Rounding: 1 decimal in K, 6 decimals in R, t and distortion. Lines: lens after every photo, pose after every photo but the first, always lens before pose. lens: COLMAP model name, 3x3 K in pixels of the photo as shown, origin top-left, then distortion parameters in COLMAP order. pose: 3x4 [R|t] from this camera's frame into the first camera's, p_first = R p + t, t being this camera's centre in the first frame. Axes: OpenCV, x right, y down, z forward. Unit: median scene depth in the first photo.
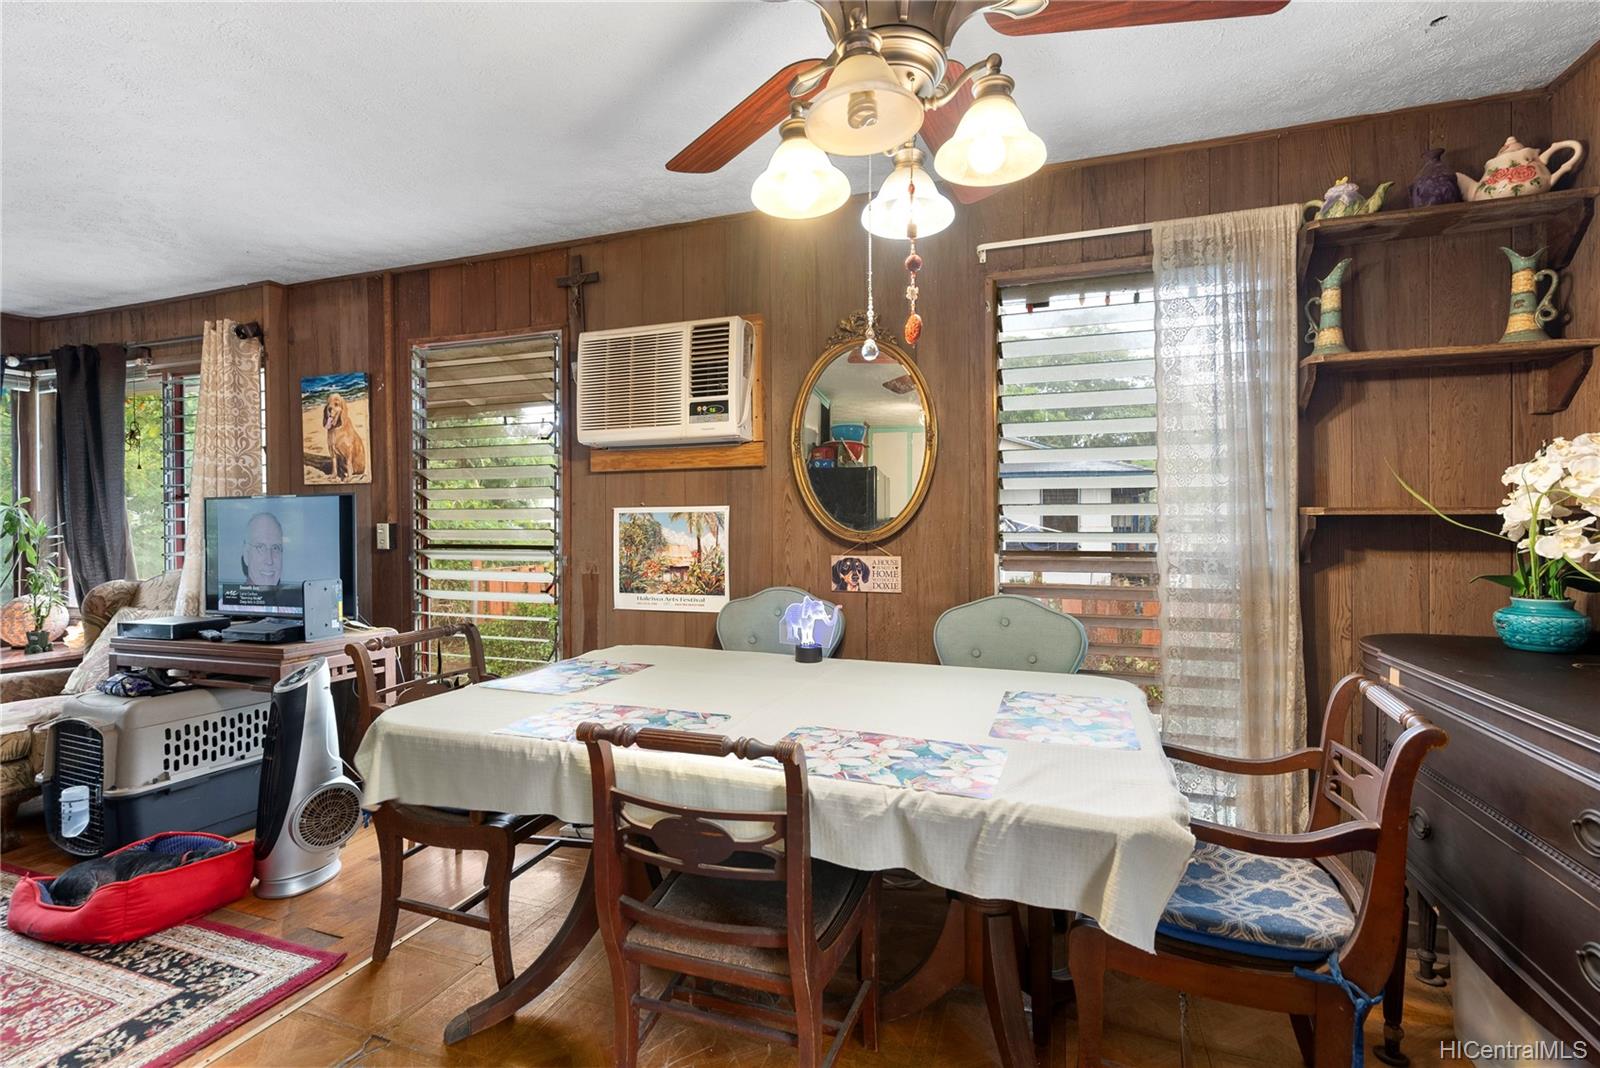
lens RADIAL K [[730.0, 0, 802.9], [0, 730.0, 534.2], [0, 0, 1]] dist [-0.004407, 0.002902]
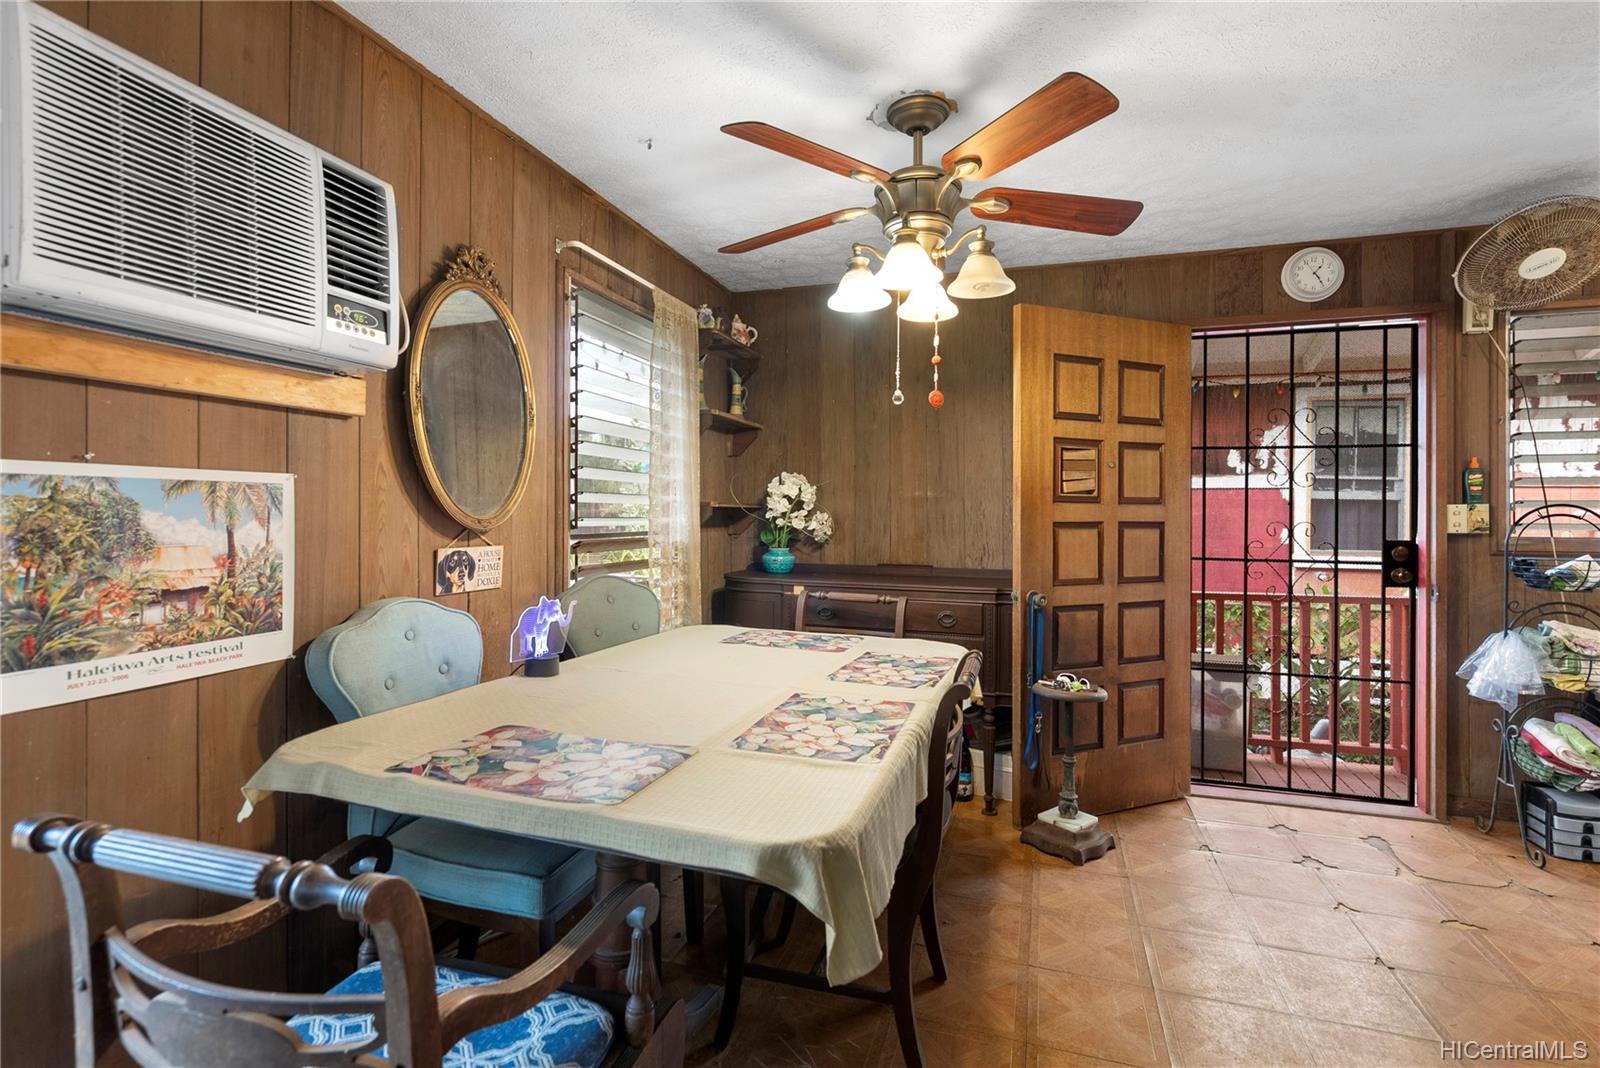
lens RADIAL K [[730.0, 0, 807.3], [0, 730.0, 507.5], [0, 0, 1]] dist [-0.004407, 0.002902]
pose [[-0.022200, 0.008905, 0.999714, -0.724694], [0.001283, 0.999960, -0.008879, -0.006739], [-0.999753, 0.001086, -0.022211, 0.630834]]
